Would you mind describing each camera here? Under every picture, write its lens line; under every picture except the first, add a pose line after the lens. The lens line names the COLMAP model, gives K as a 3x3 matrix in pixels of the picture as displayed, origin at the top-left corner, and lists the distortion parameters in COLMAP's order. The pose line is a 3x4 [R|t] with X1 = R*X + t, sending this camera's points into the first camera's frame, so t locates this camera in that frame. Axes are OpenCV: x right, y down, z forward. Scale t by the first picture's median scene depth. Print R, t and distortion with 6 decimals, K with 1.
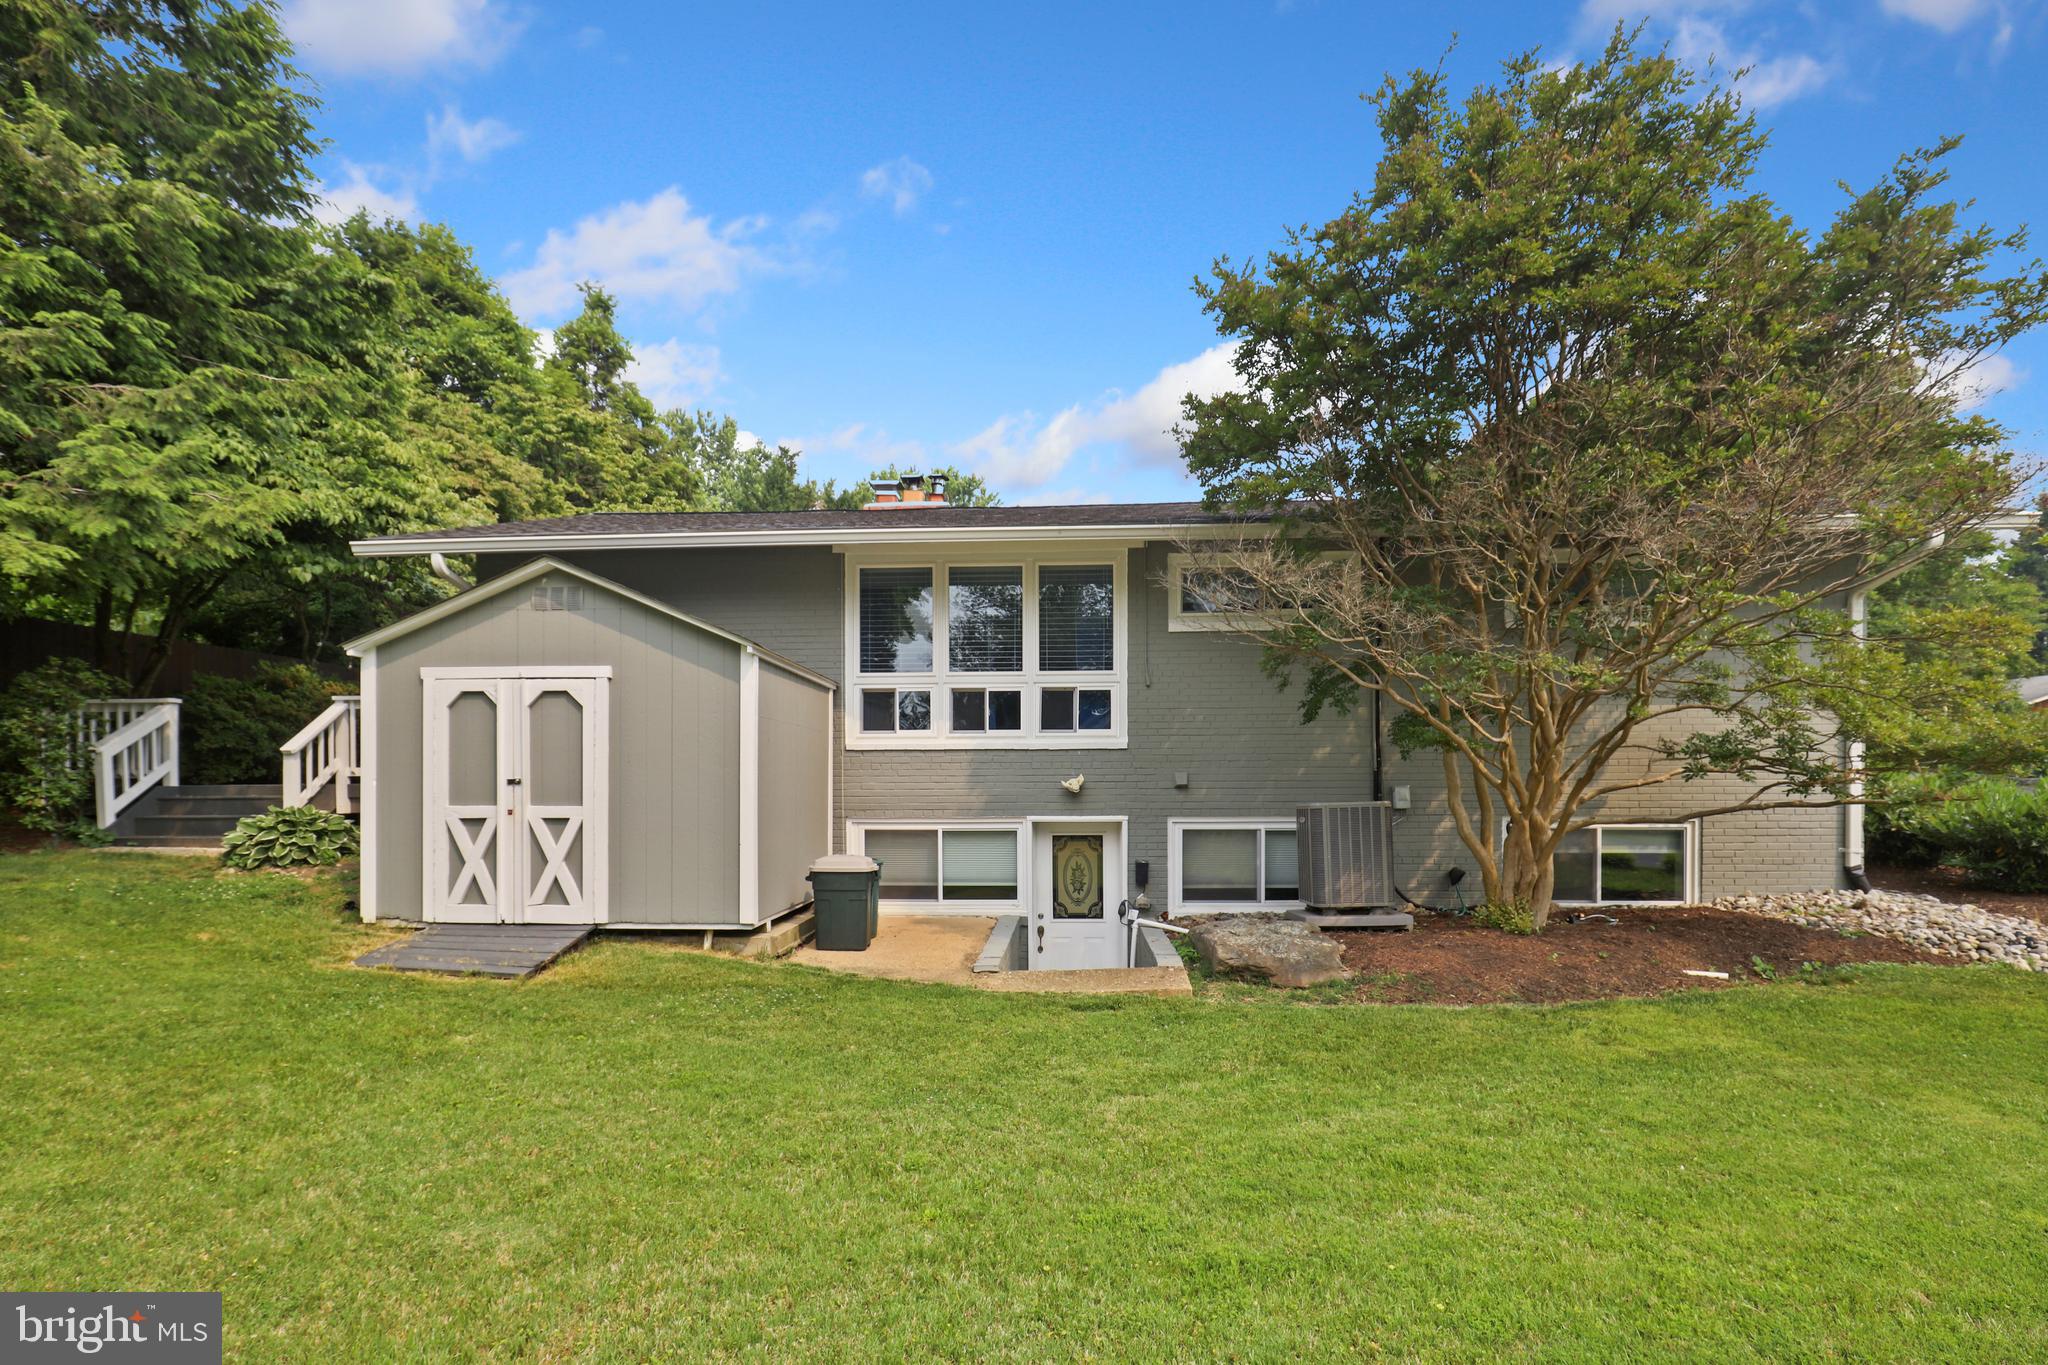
lens RADIAL K [[969.9, 0, 1027.4], [0, 969.9, 687.3], [0, 0, 1]] dist [0.002328, -0.000497]
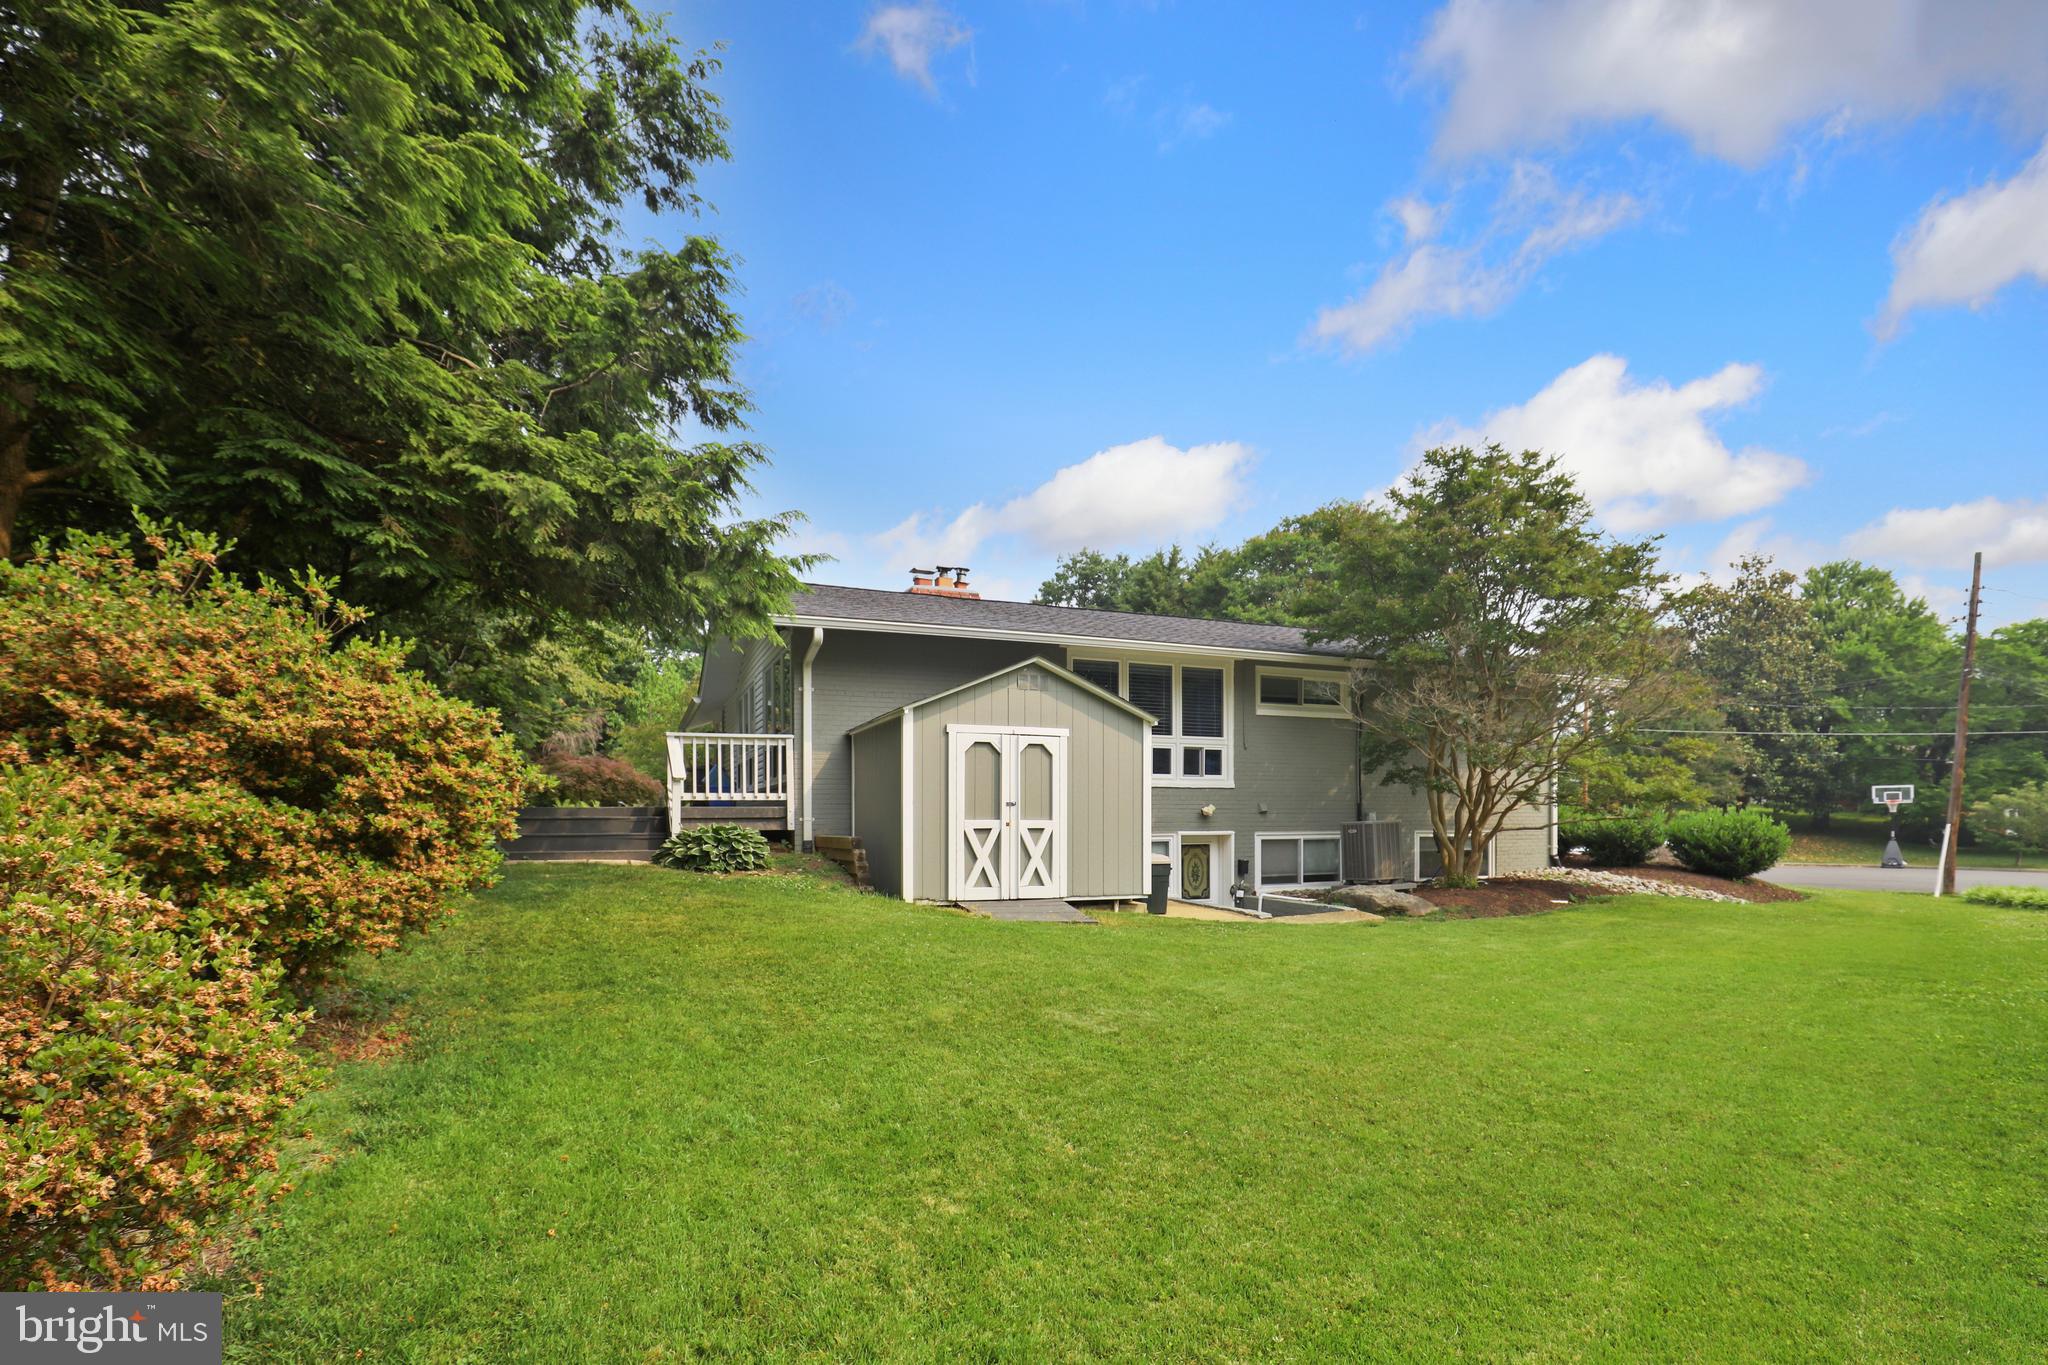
lens RADIAL K [[969.9, 0, 1014.3], [0, 969.9, 686.6], [0, 0, 1]] dist [0.002328, -0.000497]
pose [[0.900011, 0.061184, 0.431550, -0.955267], [-0.043143, 0.997742, -0.051481, -0.004715], [-0.433726, 0.027715, 0.900619, -0.281021]]
